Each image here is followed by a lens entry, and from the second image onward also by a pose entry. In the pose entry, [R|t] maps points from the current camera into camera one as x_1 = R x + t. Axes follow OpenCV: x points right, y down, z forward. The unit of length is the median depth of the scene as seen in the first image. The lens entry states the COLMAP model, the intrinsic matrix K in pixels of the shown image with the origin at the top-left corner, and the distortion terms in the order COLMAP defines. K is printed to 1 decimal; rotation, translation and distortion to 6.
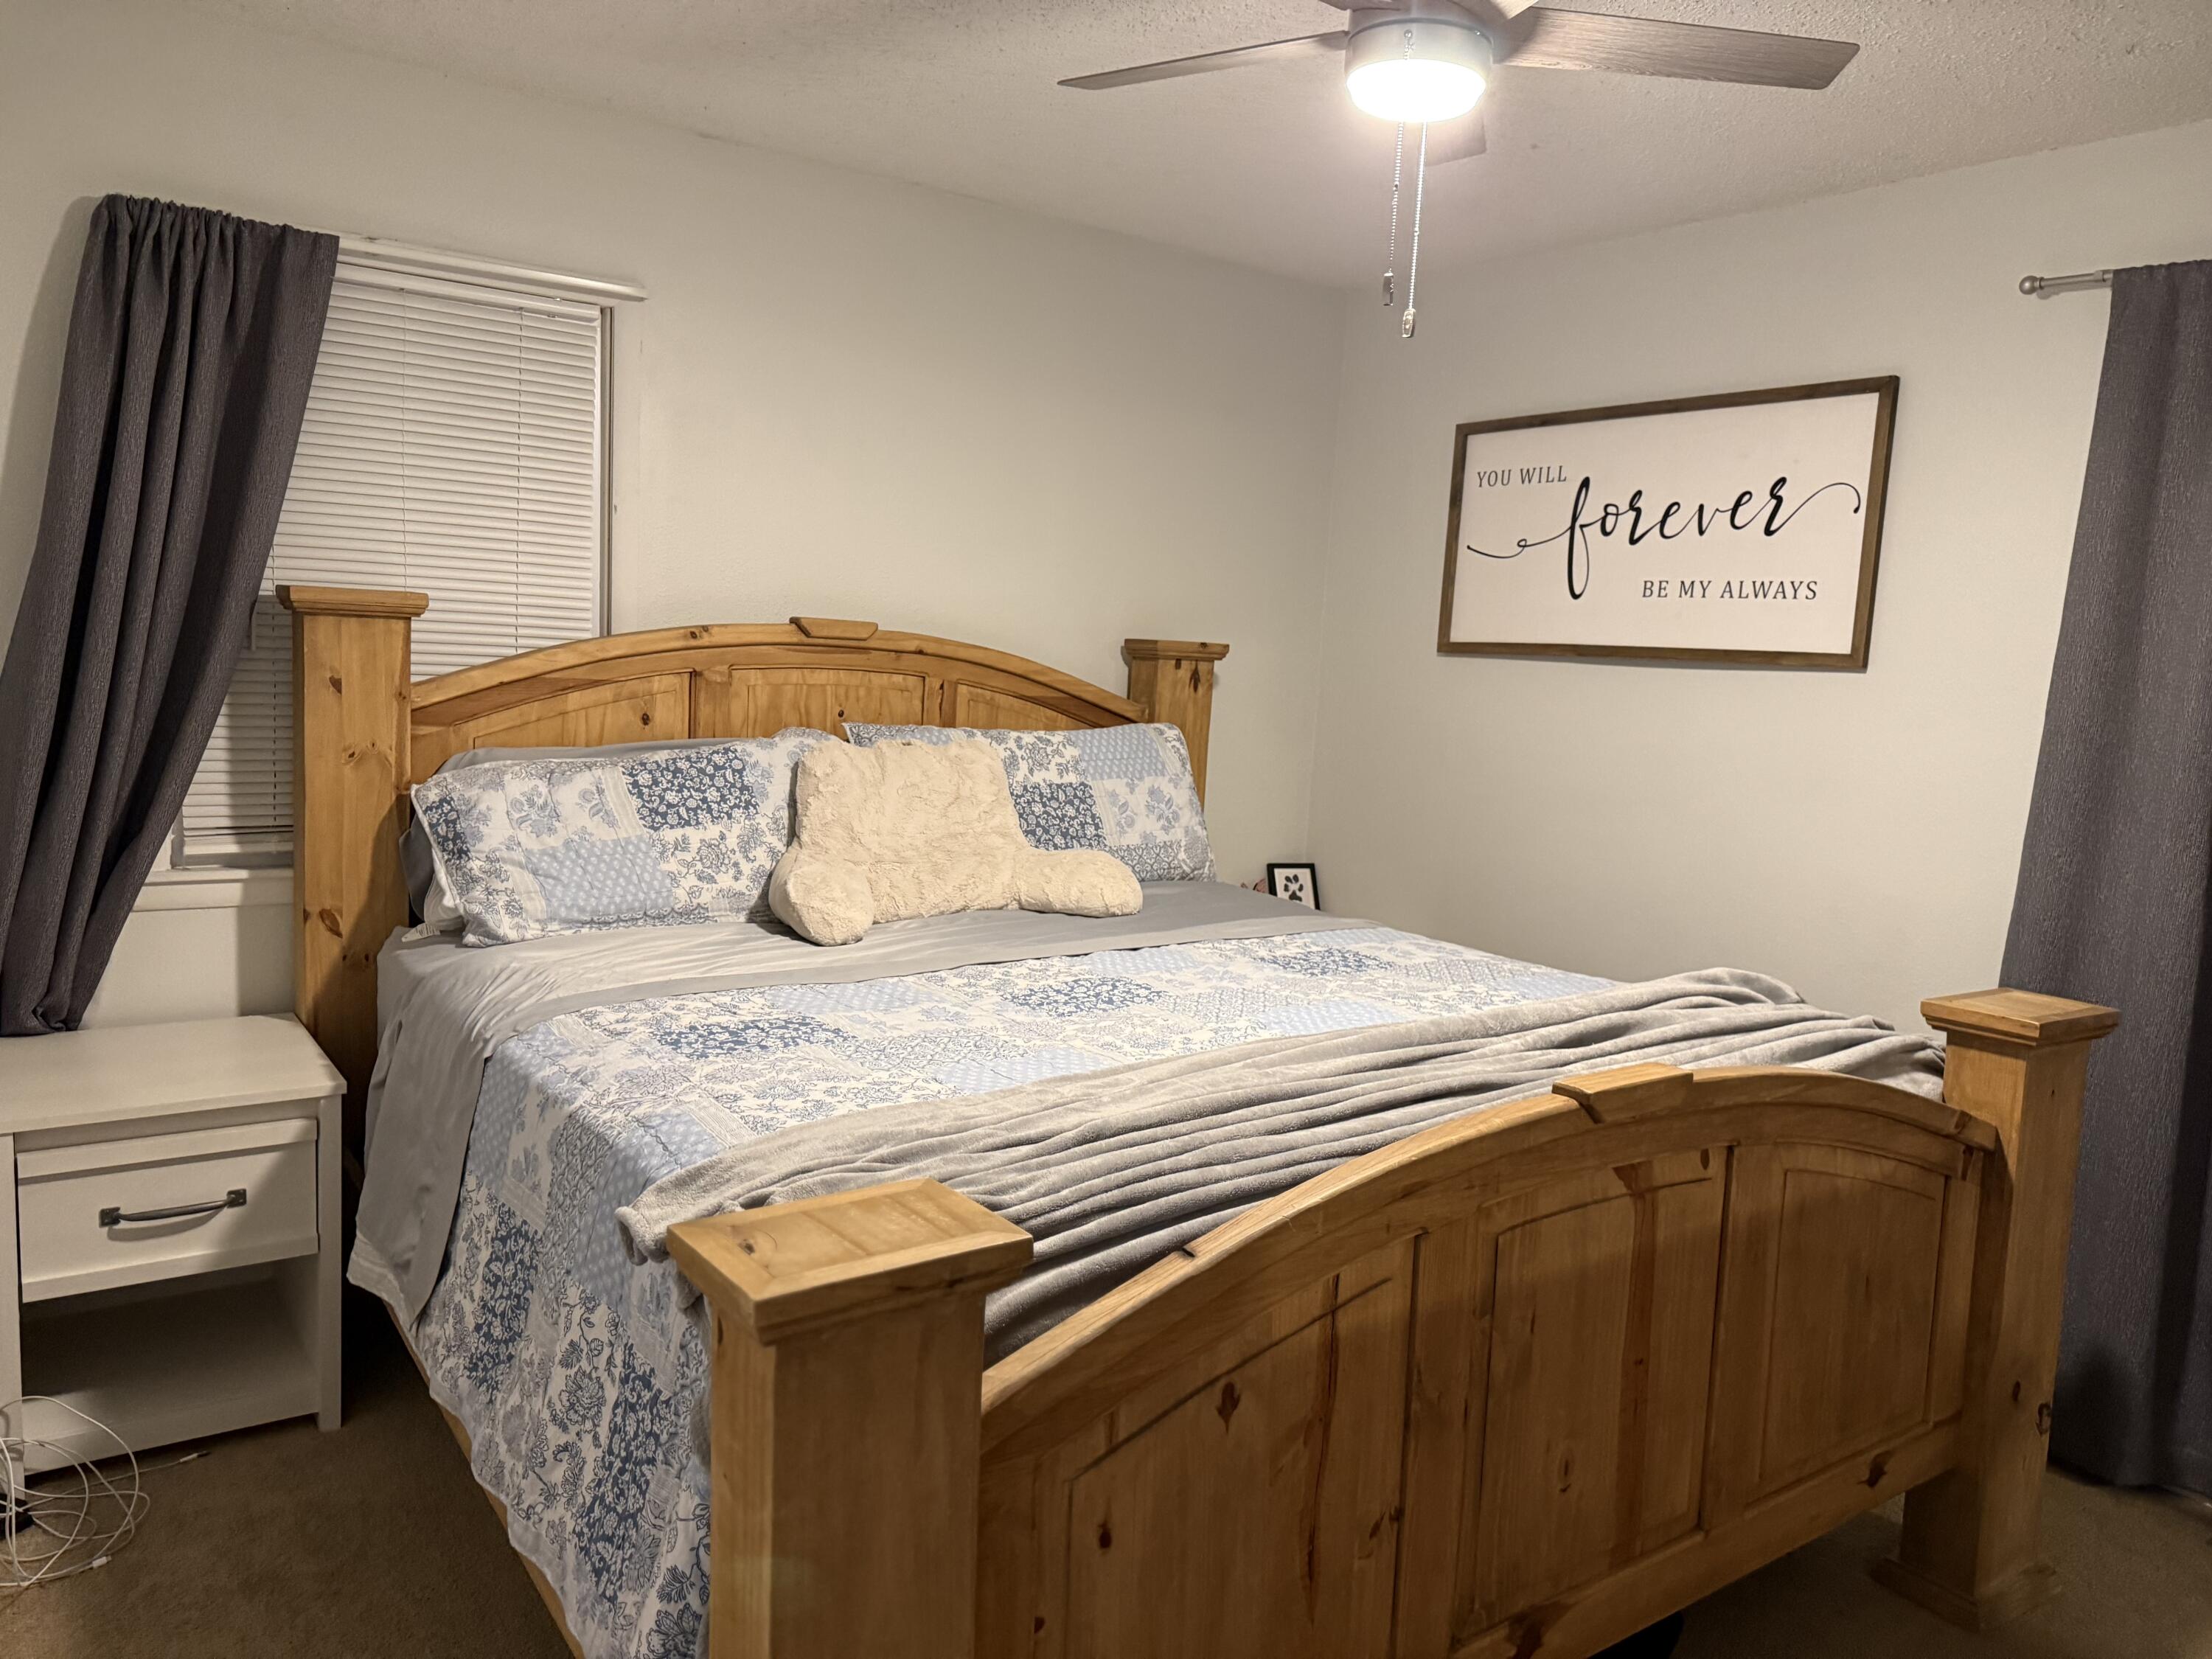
lens RADIAL K [[1550.6, 0, 1096.8], [0, 1550.6, 839.5], [0, 0, 1]] dist [0.053871, -0.079100]
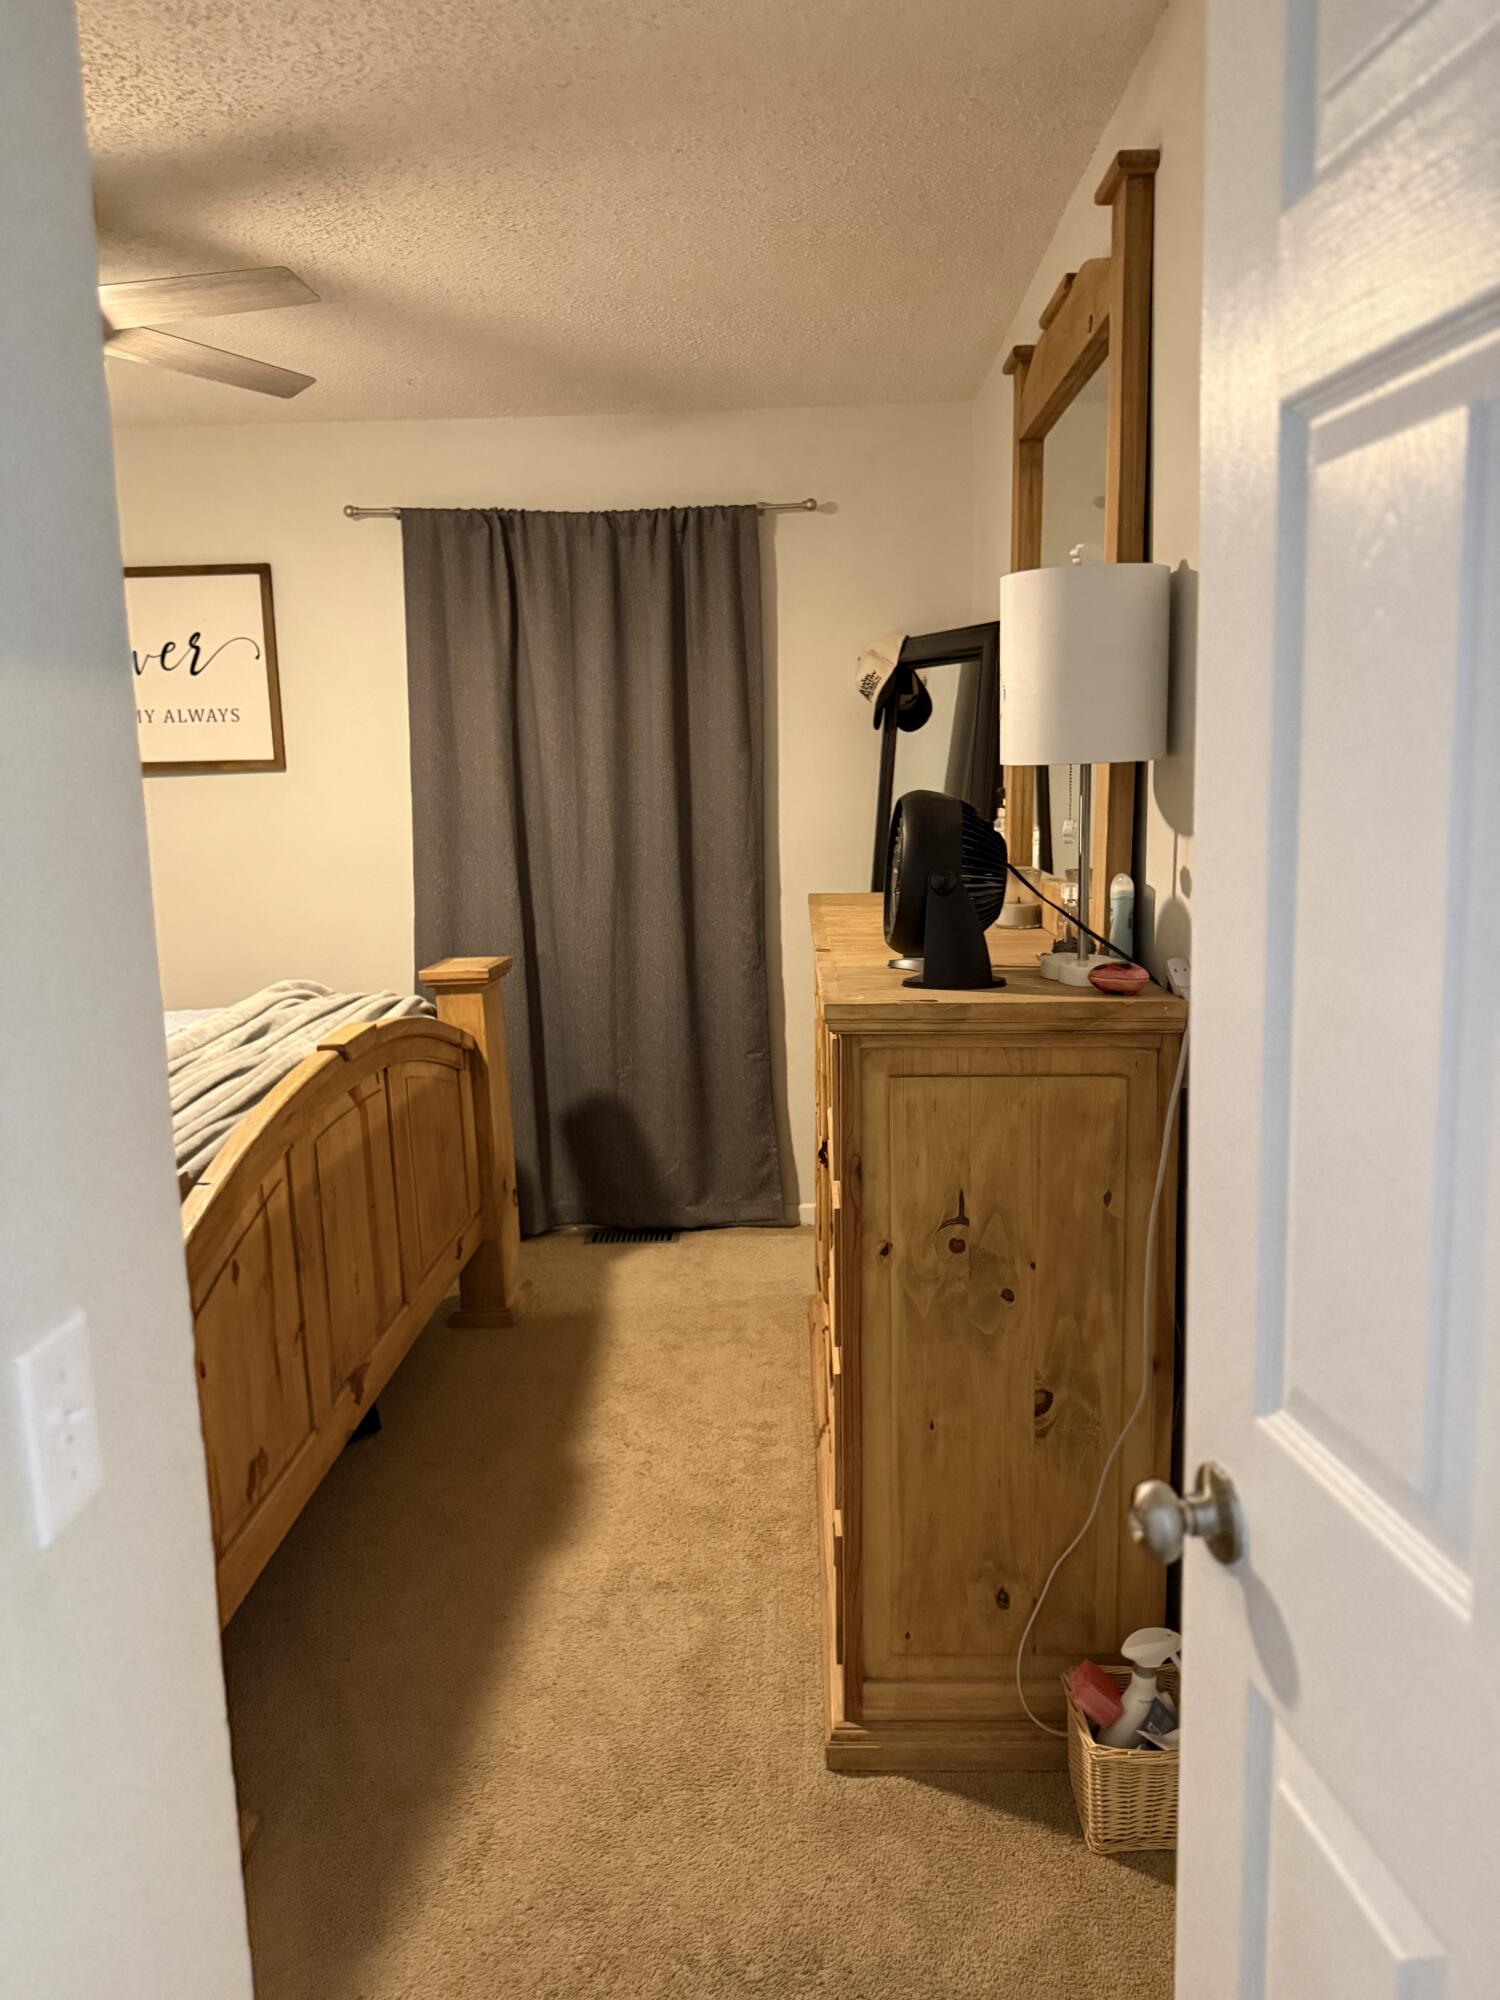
lens RADIAL K [[1402.0, 0, 756.3], [0, 1402.0, 1003.2], [0, 0, 1]] dist [0.053871, -0.079100]
pose [[0.596045, -0.196514, 0.778532, -0.339314], [0.150225, 0.979761, 0.132294, -0.005503], [-0.788773, 0.038101, 0.613503, -0.148258]]
